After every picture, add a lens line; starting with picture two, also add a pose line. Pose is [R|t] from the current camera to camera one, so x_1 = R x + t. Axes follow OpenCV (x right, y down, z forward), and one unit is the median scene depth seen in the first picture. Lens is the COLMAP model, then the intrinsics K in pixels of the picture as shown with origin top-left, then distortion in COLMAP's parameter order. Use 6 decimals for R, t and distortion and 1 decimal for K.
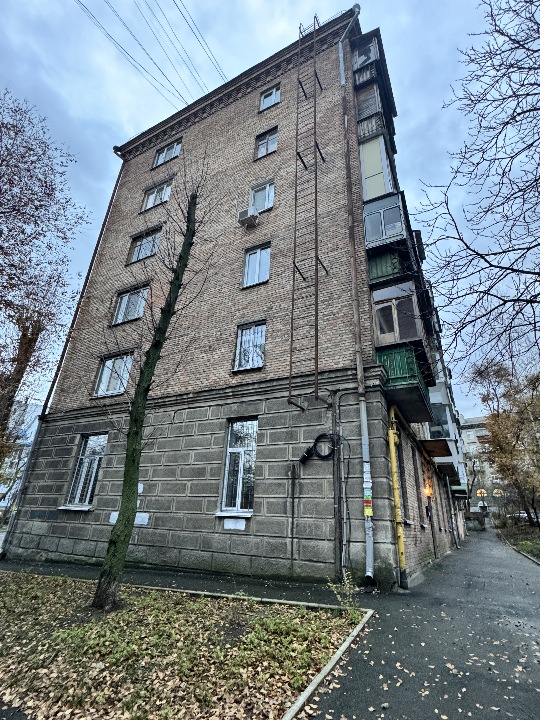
lens RADIAL K [[361.1, 0, 270.0], [0, 361.1, 360.0], [0, 0, 1]] dist [-0.001219, 0.000226]
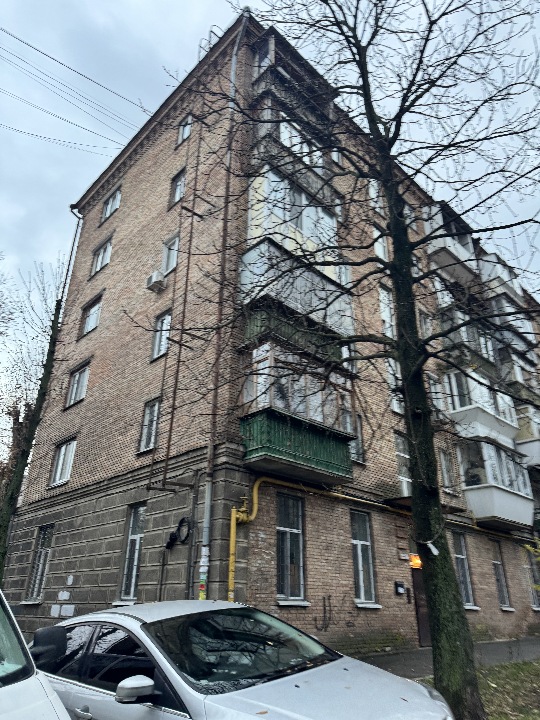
lens RADIAL K [[488.5, 0, 270.0], [0, 488.5, 360.0], [0, 0, 1]] dist [0.019153, -0.006547]
pose [[0.952878, -0.176419, -0.246777, 0.657752], [0.170078, 0.984311, -0.046954, -0.102131], [0.251189, 0.002770, 0.967934, -0.218499]]
